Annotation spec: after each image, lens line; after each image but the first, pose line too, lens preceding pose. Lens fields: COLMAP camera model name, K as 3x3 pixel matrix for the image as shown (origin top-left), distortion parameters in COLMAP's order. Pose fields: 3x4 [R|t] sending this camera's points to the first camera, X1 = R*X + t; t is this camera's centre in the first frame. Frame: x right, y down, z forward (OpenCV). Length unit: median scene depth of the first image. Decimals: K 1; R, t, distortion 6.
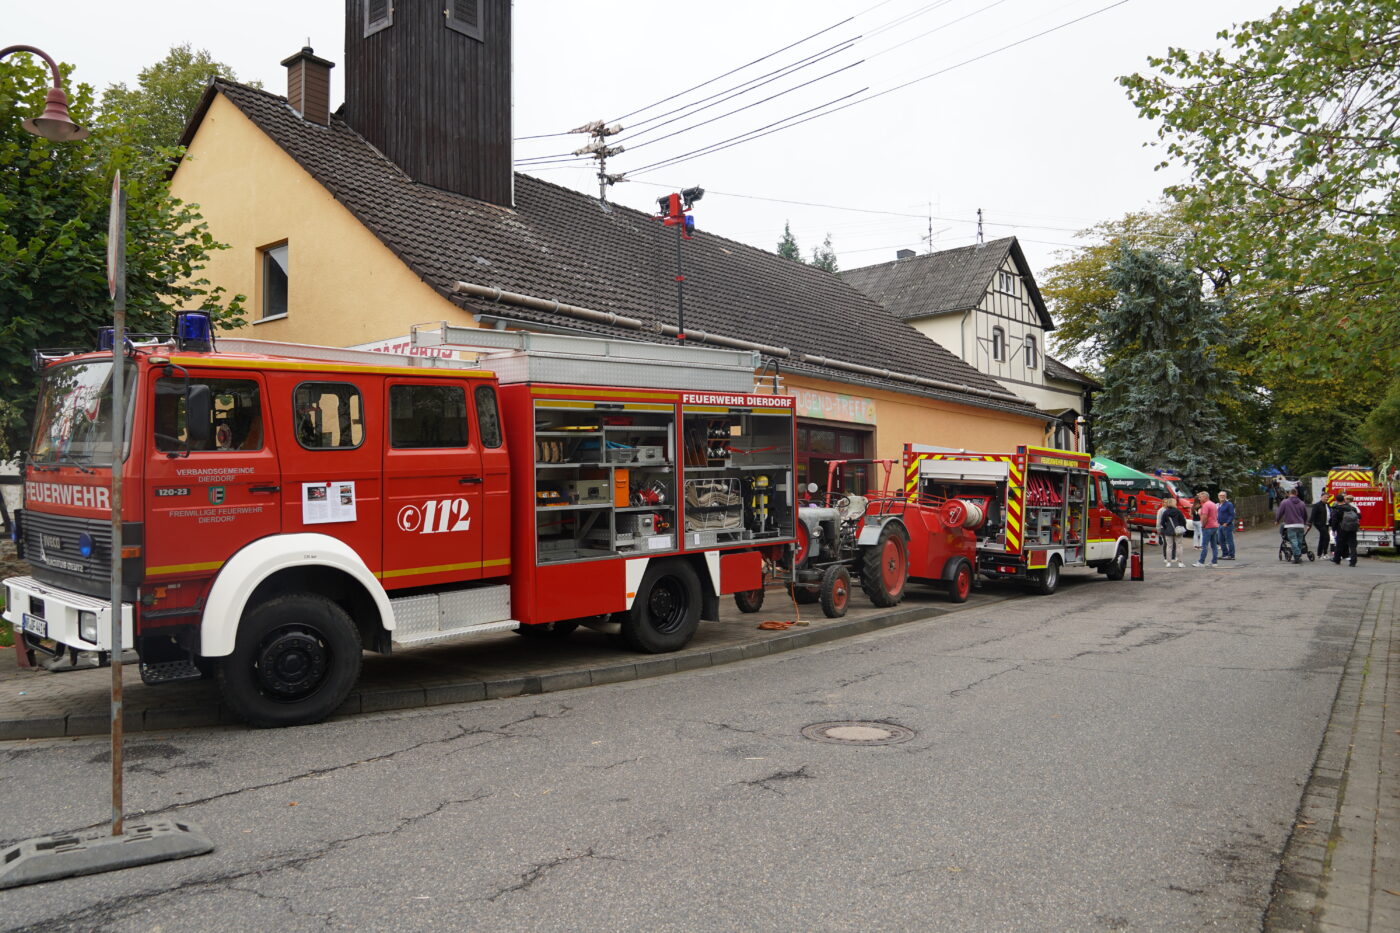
lens RADIAL K [[1057.5, 0, 694.4], [0, 1057.5, 469.1], [0, 0, 1]] dist [0.024224, -0.001485]
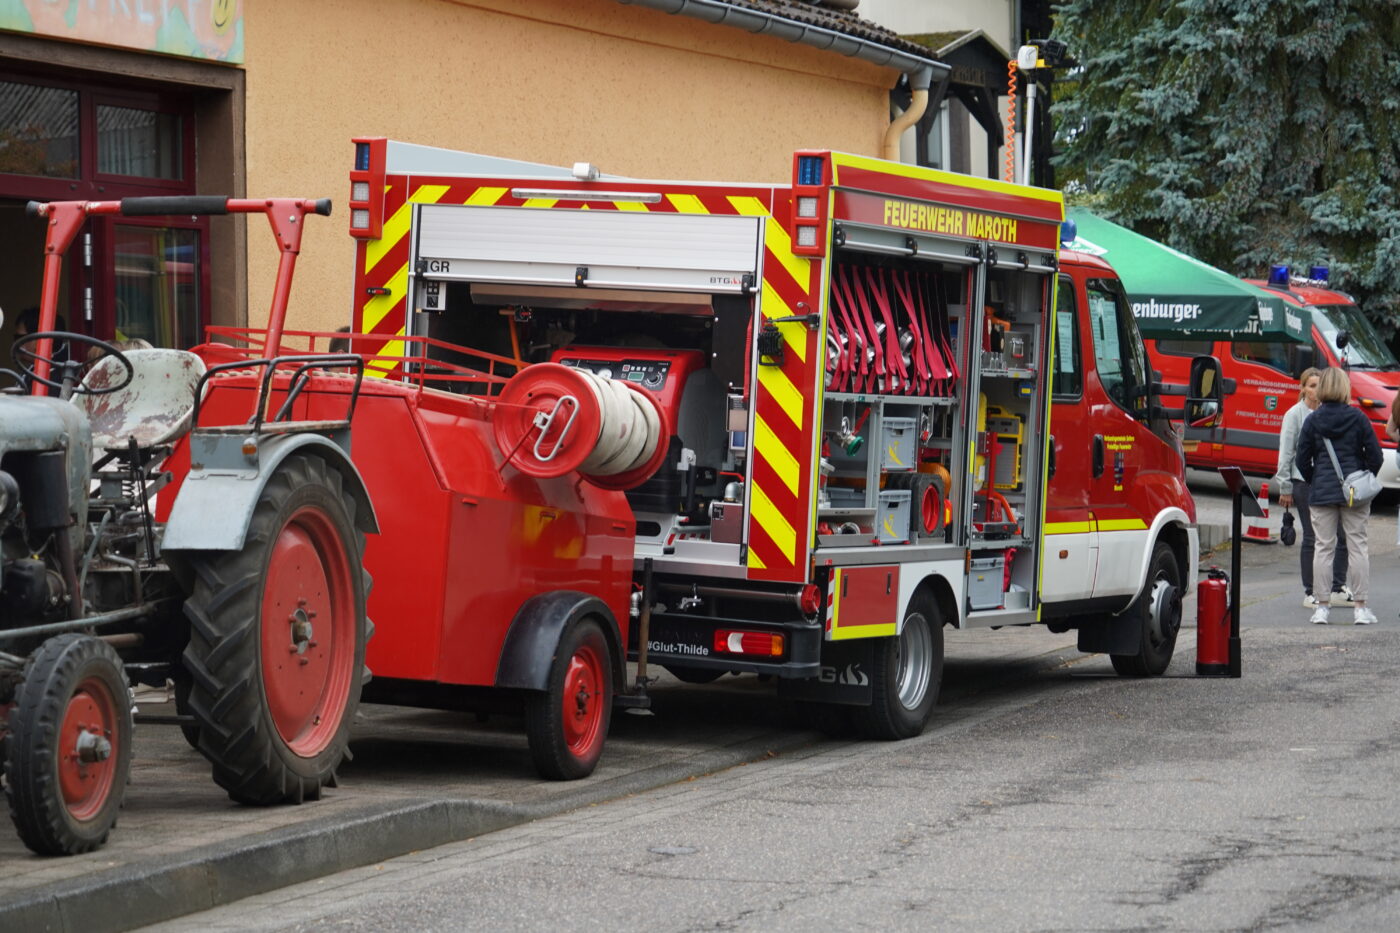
lens RADIAL K [[4231.8, 0, 699.6], [0, 4231.8, 466.7], [0, 0, 1]] dist [-0.099408, 0.000000]
pose [[0.961867, -0.002968, 0.273501, 0.006714], [-0.010872, 0.998736, 0.049074, 0.003101], [-0.273301, -0.050176, 0.960619, 0.033091]]
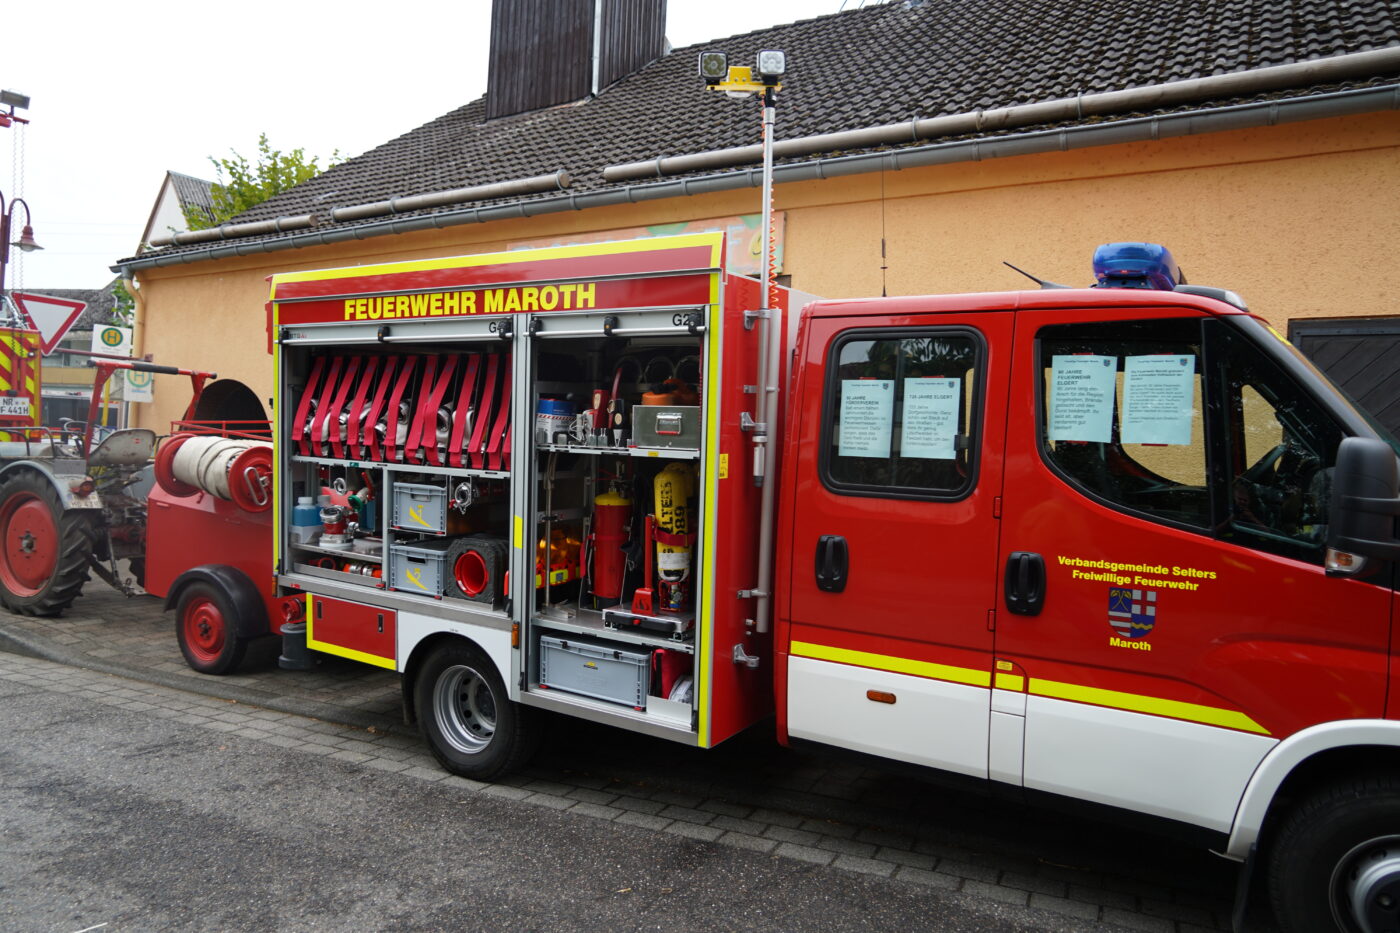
lens RADIAL K [[1011.0, 0, 699.7], [0, 1011.0, 460.2], [0, 0, 1]] dist [0.002753, 0.001926]
pose [[0.105768, 0.024750, -0.994083, 0.577819], [0.009743, 0.999616, 0.025924, 0.026127], [0.994343, -0.012428, 0.105486, 0.983550]]
